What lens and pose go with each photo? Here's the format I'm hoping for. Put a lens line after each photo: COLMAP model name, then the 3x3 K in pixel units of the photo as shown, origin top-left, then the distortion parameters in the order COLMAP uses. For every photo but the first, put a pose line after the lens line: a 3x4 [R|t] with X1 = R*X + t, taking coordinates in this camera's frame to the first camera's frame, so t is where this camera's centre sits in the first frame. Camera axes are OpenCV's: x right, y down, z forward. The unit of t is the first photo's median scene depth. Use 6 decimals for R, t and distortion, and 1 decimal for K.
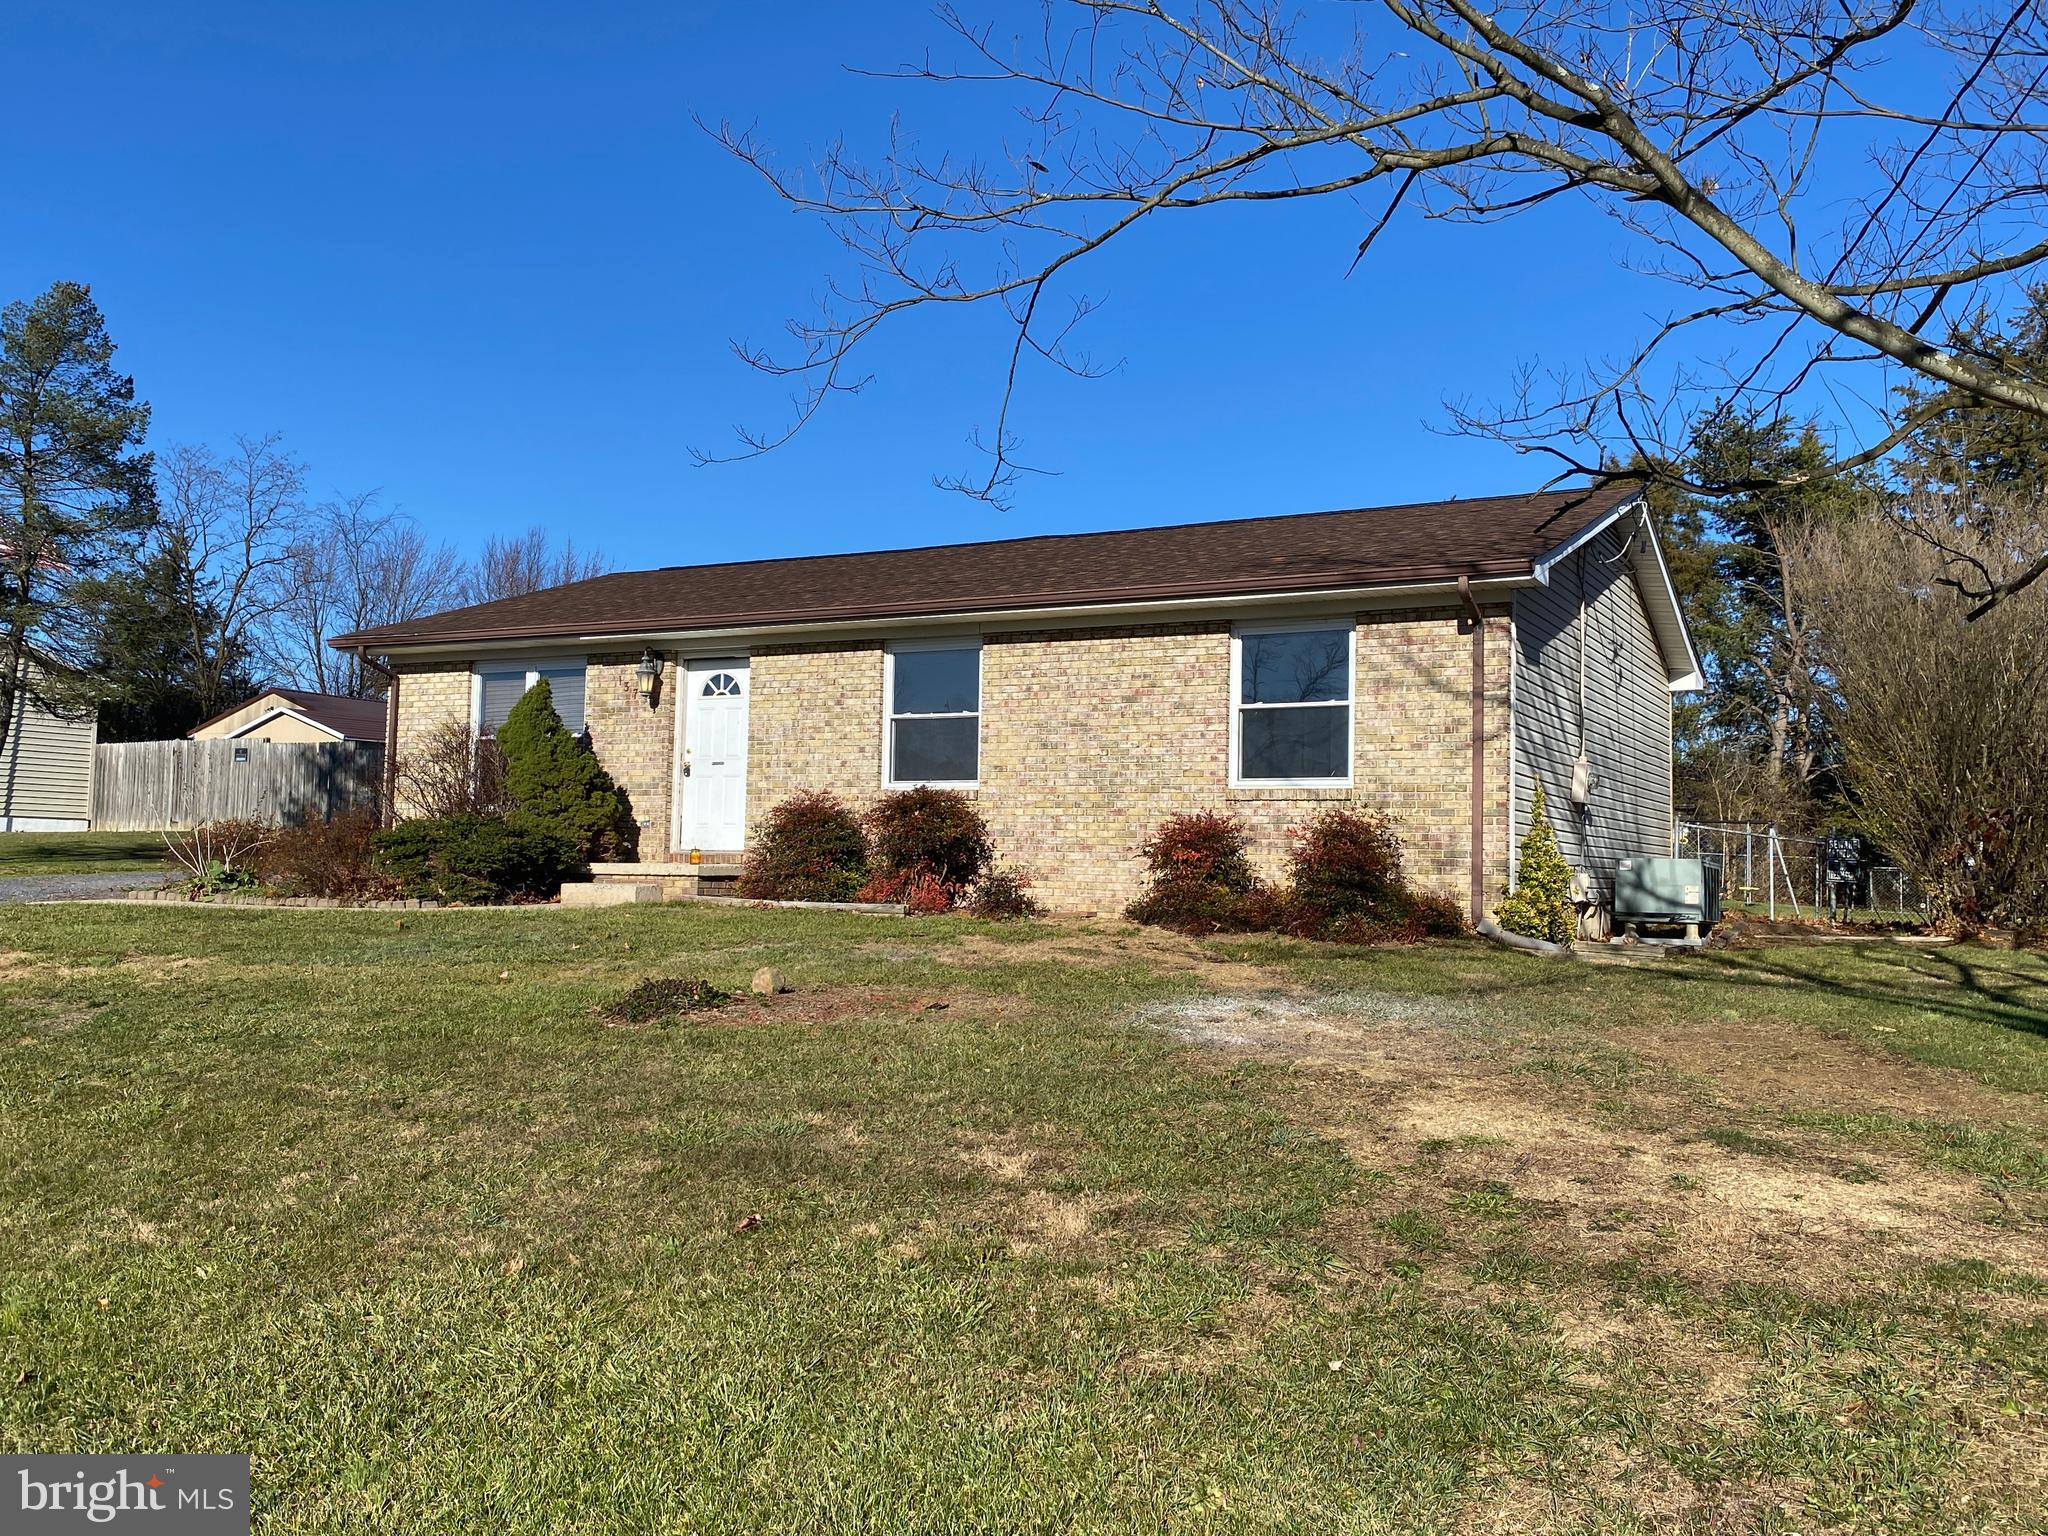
lens RADIAL K [[1781.5, 0, 1024.0], [0, 1781.5, 768.0], [0, 0, 1]] dist [0.123562, -0.002229]
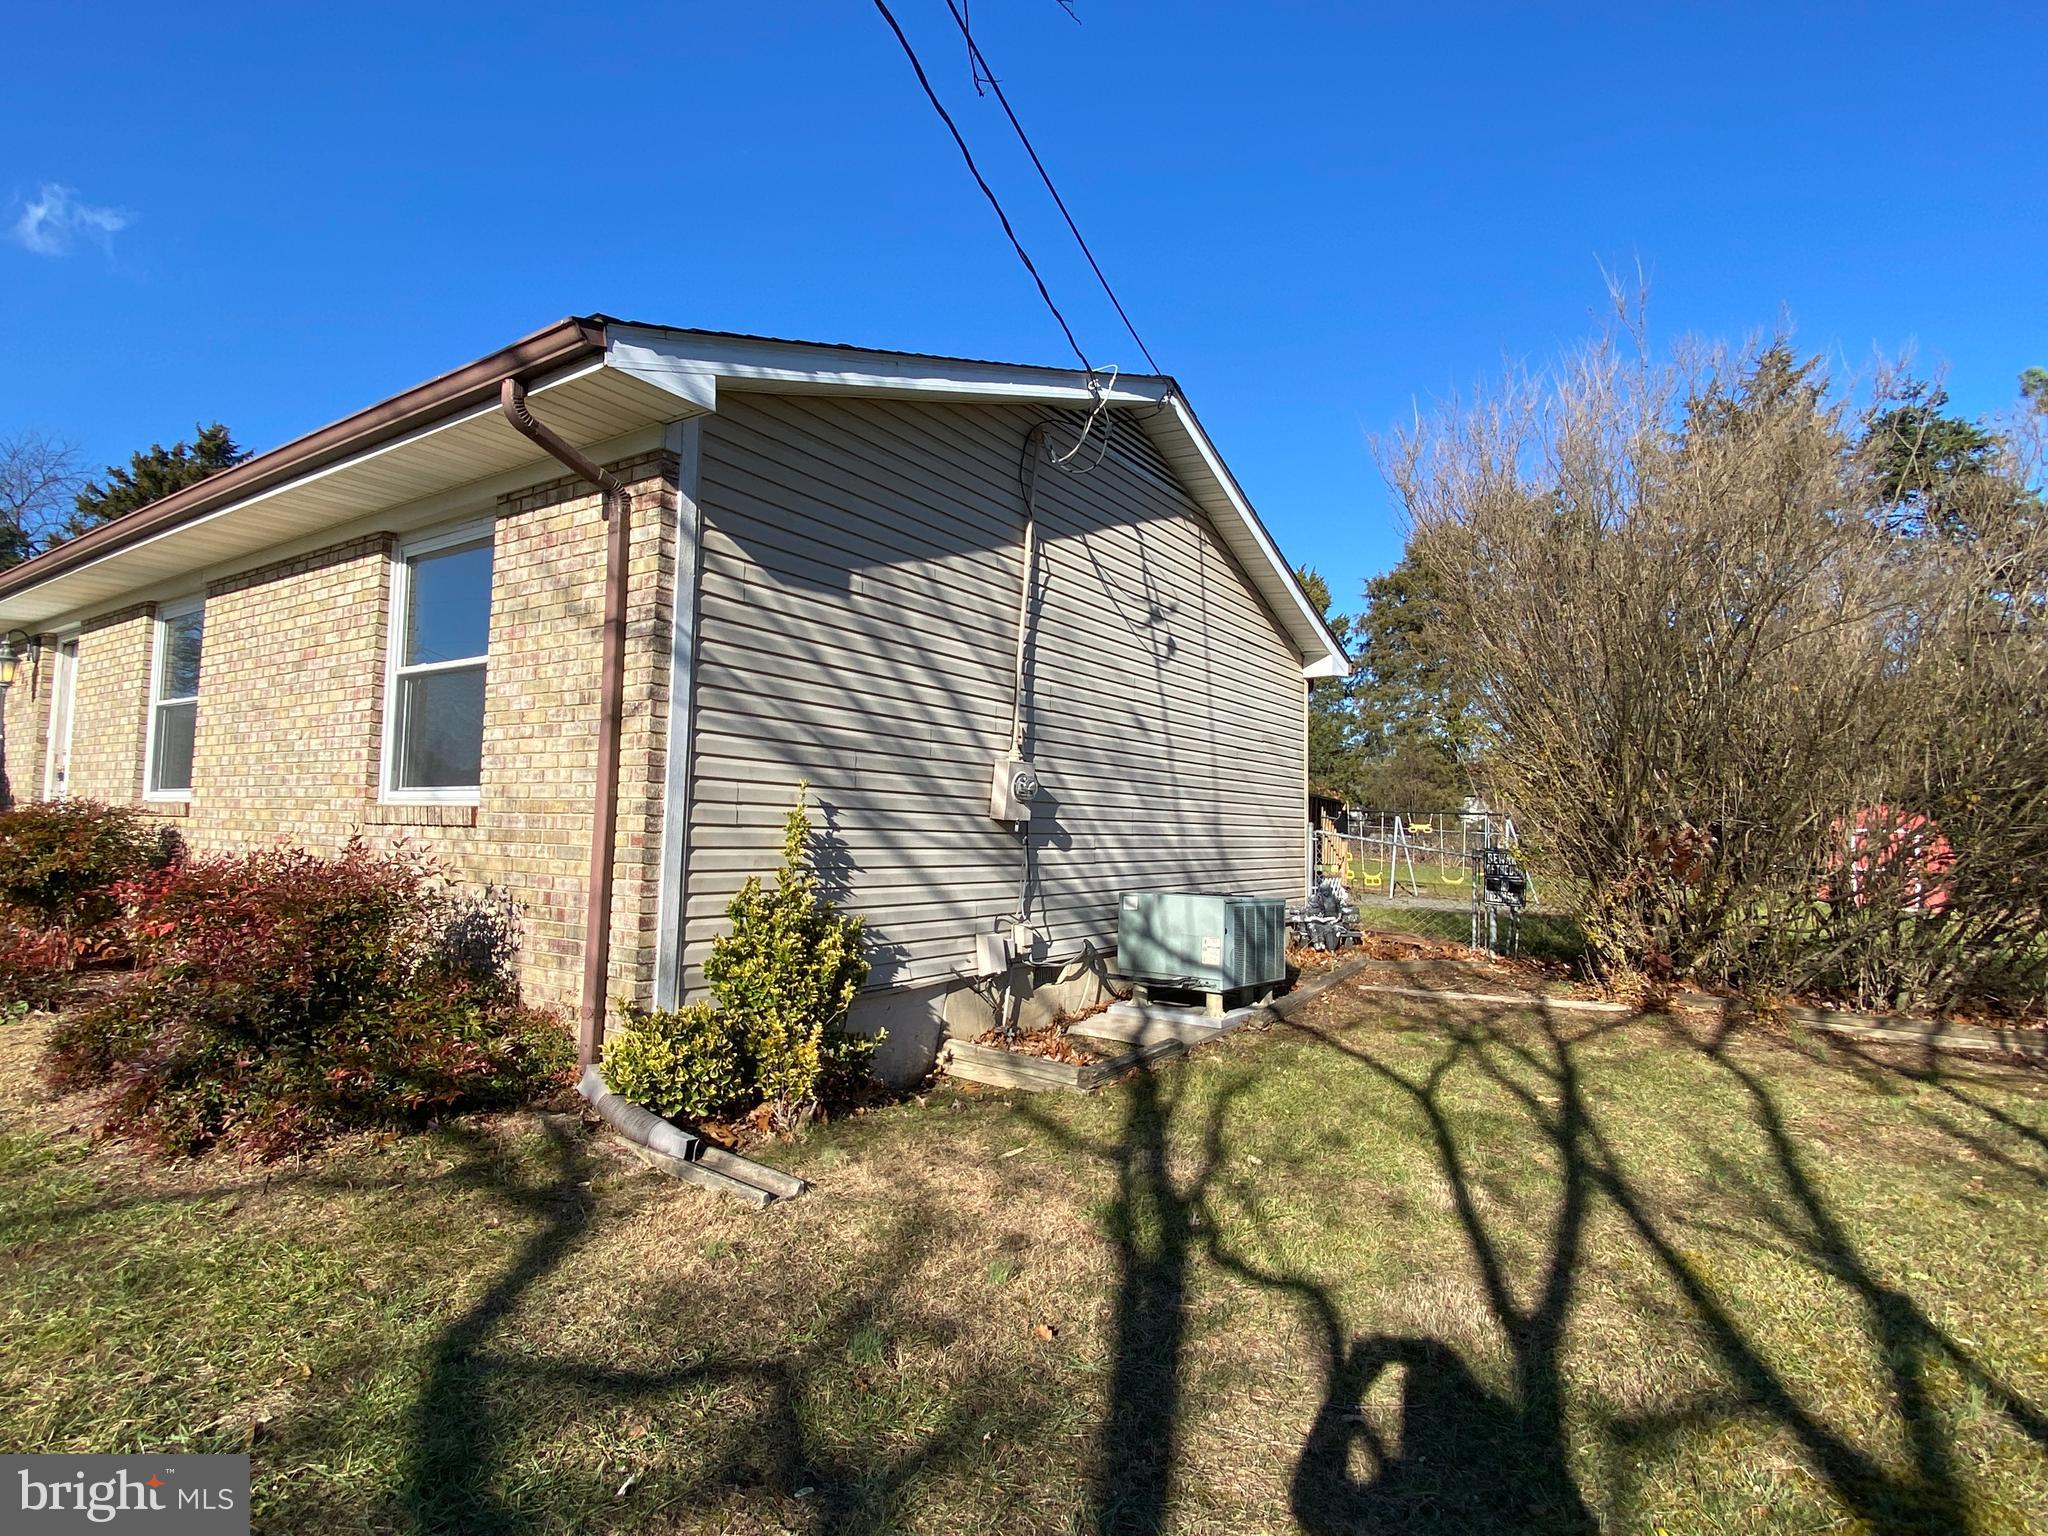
lens RADIAL K [[1044.6, 0, 1015.0], [0, 1044.6, 757.7], [0, 0, 1]] dist [0.053182, -0.041187]
pose [[0.994221, -0.006200, -0.107174, 0.355741], [0.005317, 0.999949, -0.008528, -0.000178], [0.107221, 0.007909, 0.994204, 0.627816]]
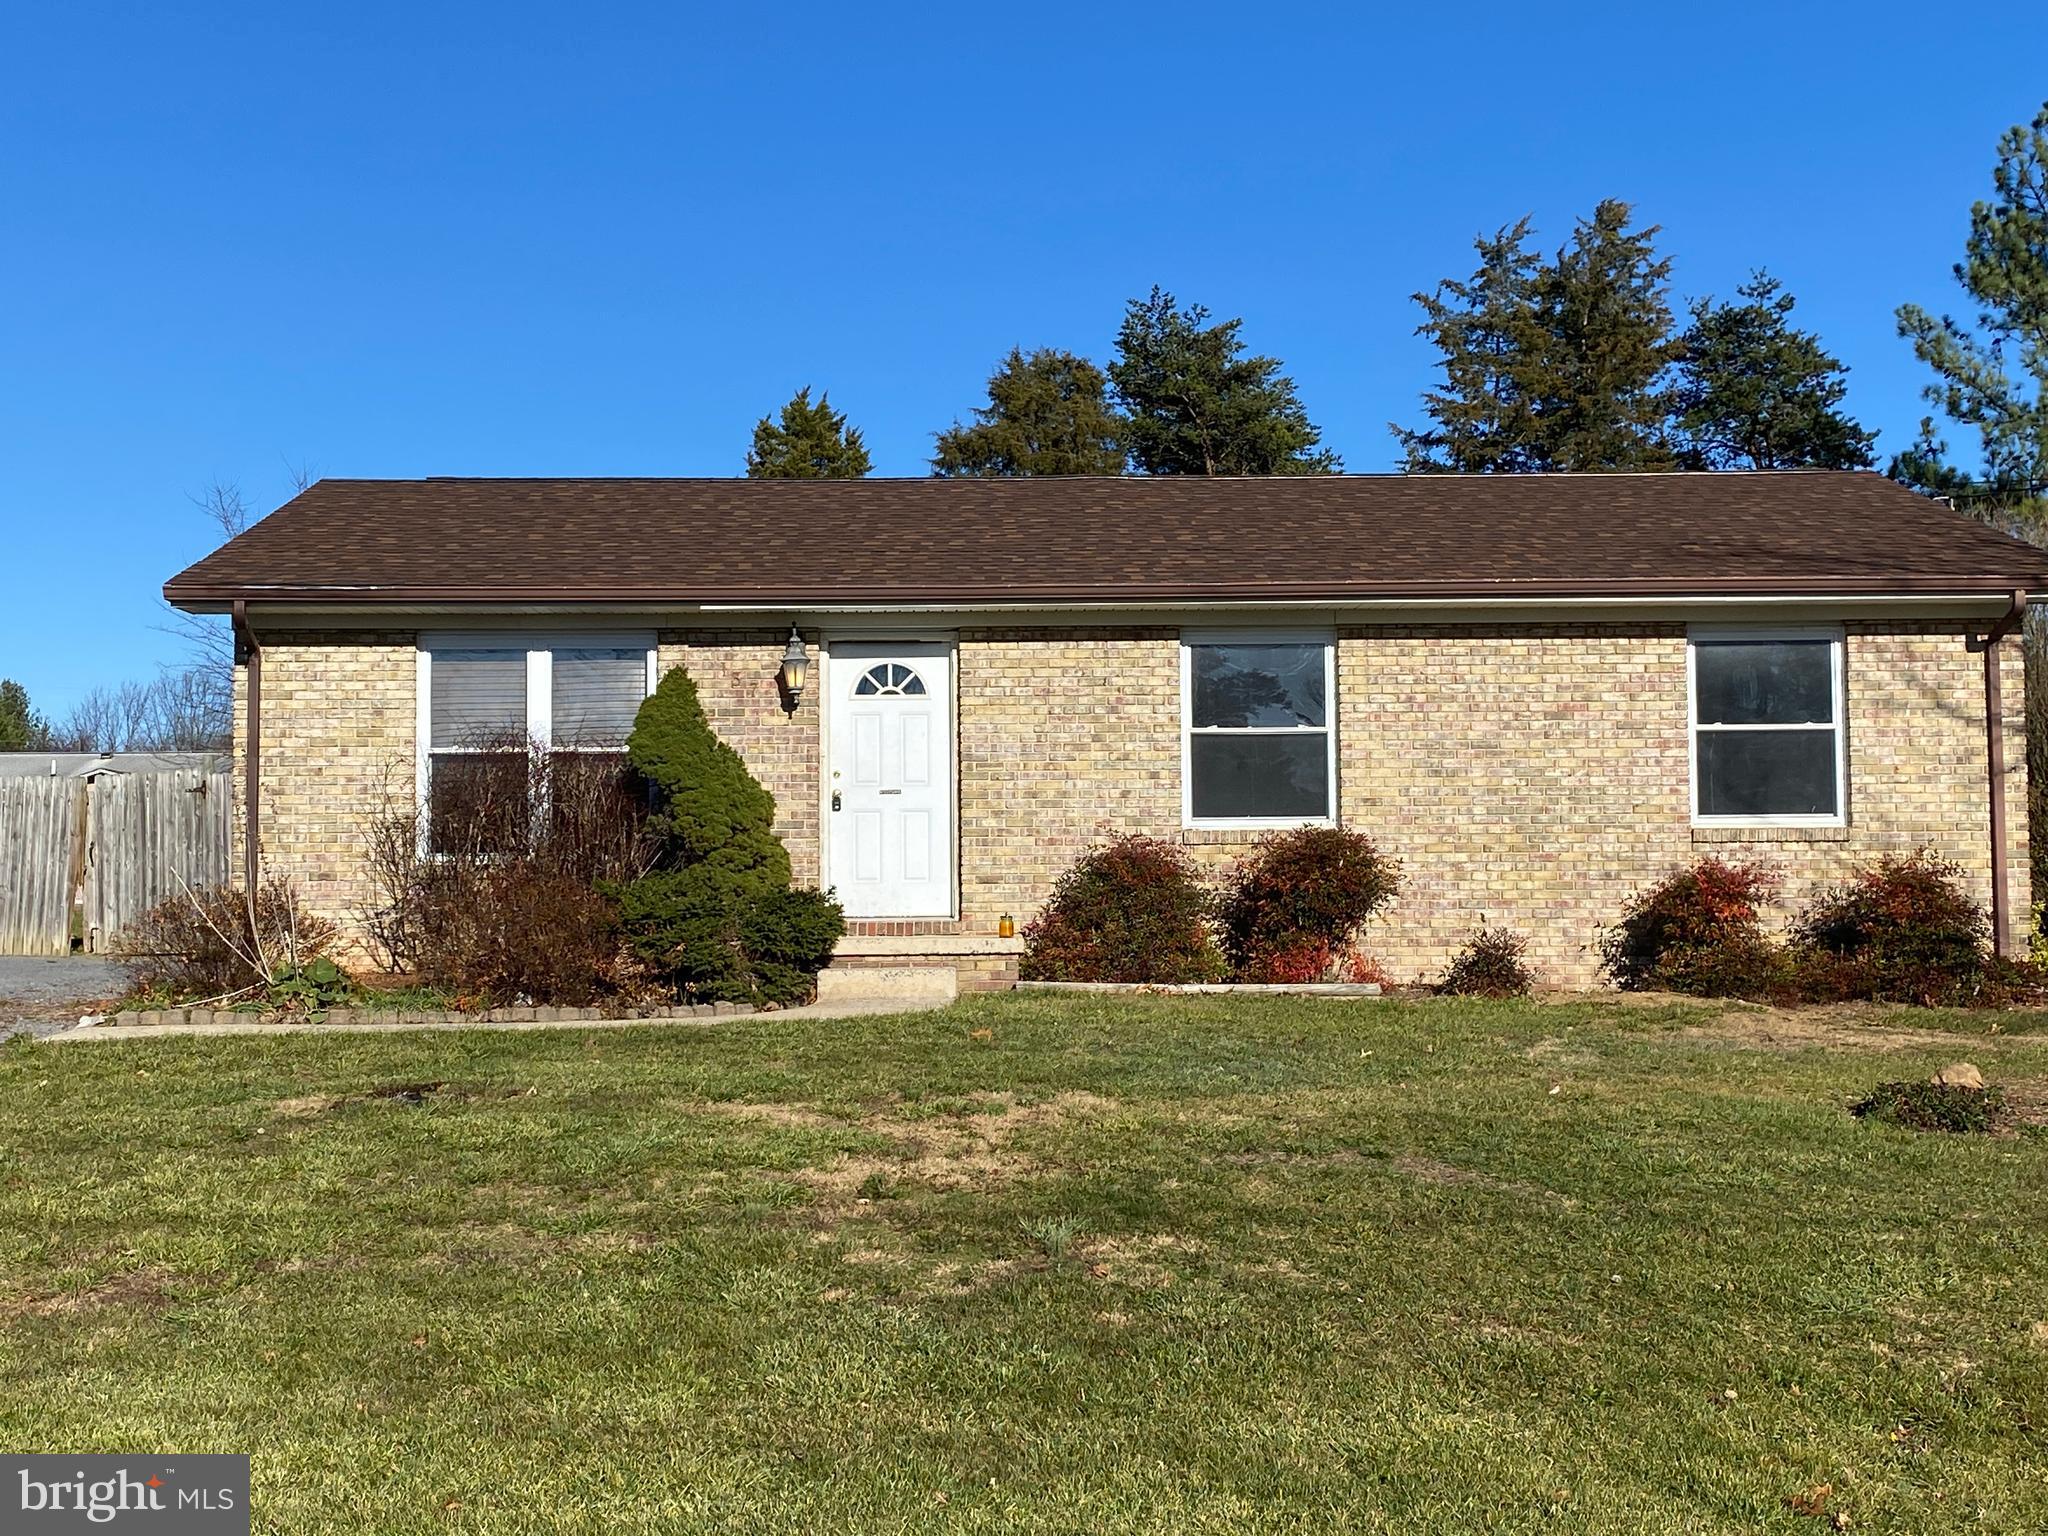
lens RADIAL K [[2610.1, 0, 1024.0], [0, 2610.1, 768.0], [0, 0, 1]] dist [0.071189, -0.047199]
pose [[0.867513, 0.003589, 0.497402, -0.715102], [-0.004529, 0.999990, 0.000683, -0.014597], [-0.497394, -0.002846, 0.867520, 0.100701]]
